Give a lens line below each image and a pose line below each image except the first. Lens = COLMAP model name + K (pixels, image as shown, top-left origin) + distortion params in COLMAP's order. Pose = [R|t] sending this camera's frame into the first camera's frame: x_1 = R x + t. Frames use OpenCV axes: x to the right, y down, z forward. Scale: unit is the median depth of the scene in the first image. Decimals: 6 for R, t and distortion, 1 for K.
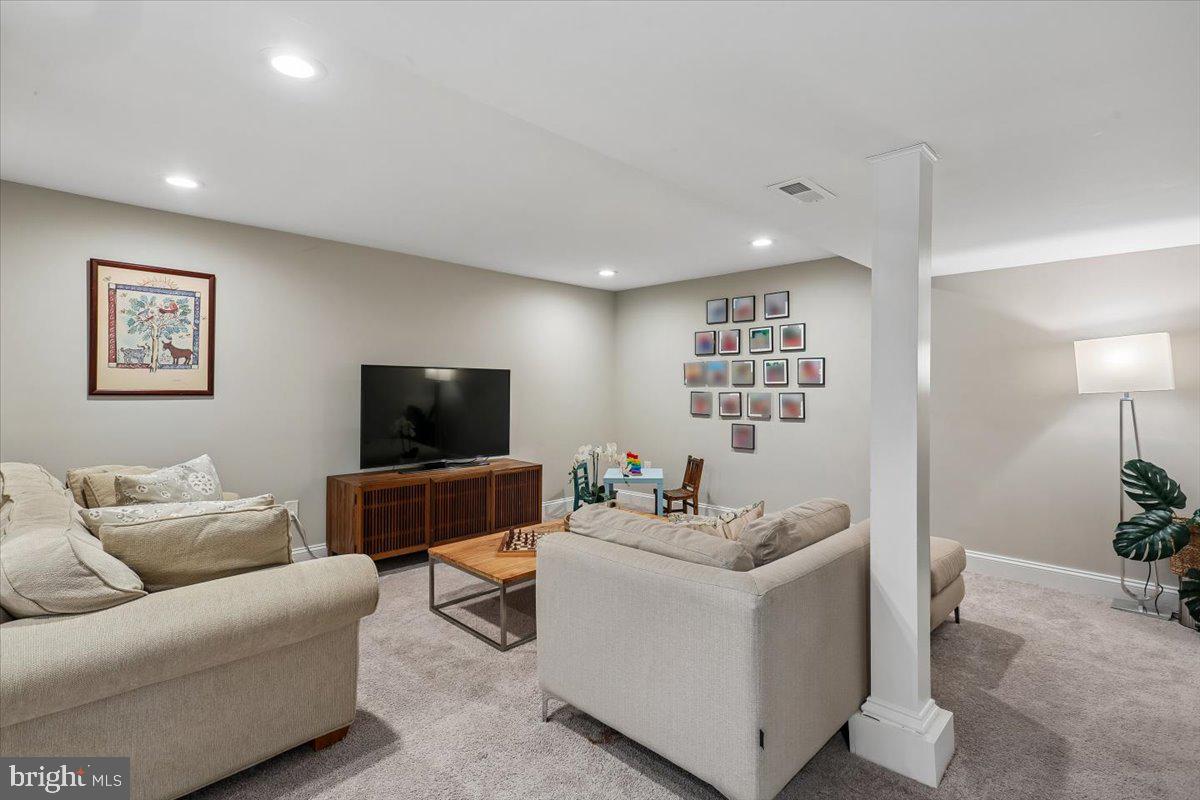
lens RADIAL K [[572.3, 0, 609.6], [0, 572.3, 390.6], [0, 0, 1]] dist [-0.077066, 0.035551]
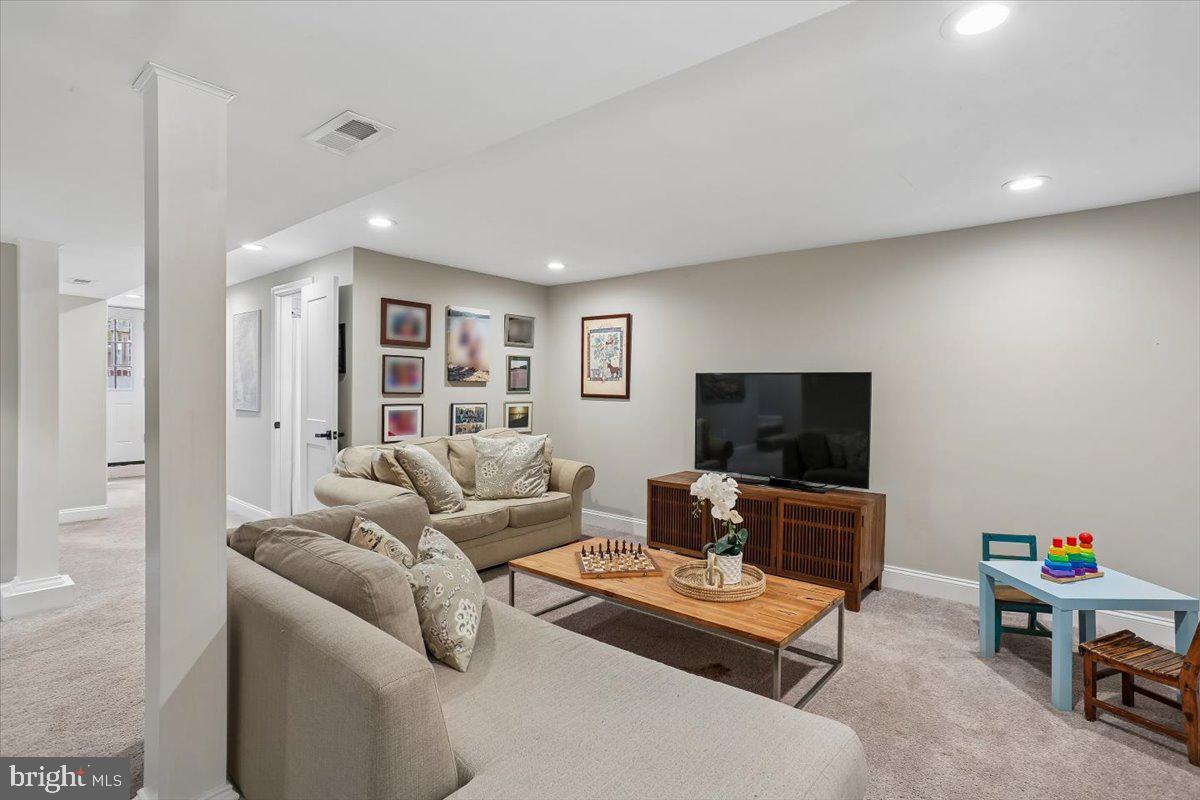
lens RADIAL K [[572.3, 0, 609.6], [0, 572.3, 390.6], [0, 0, 1]] dist [-0.077066, 0.035551]
pose [[0.040712, 0.004435, -0.999161, 0.765213], [-0.011529, 0.999926, 0.003968, -0.018000], [0.999104, 0.011357, 0.040760, 0.921684]]
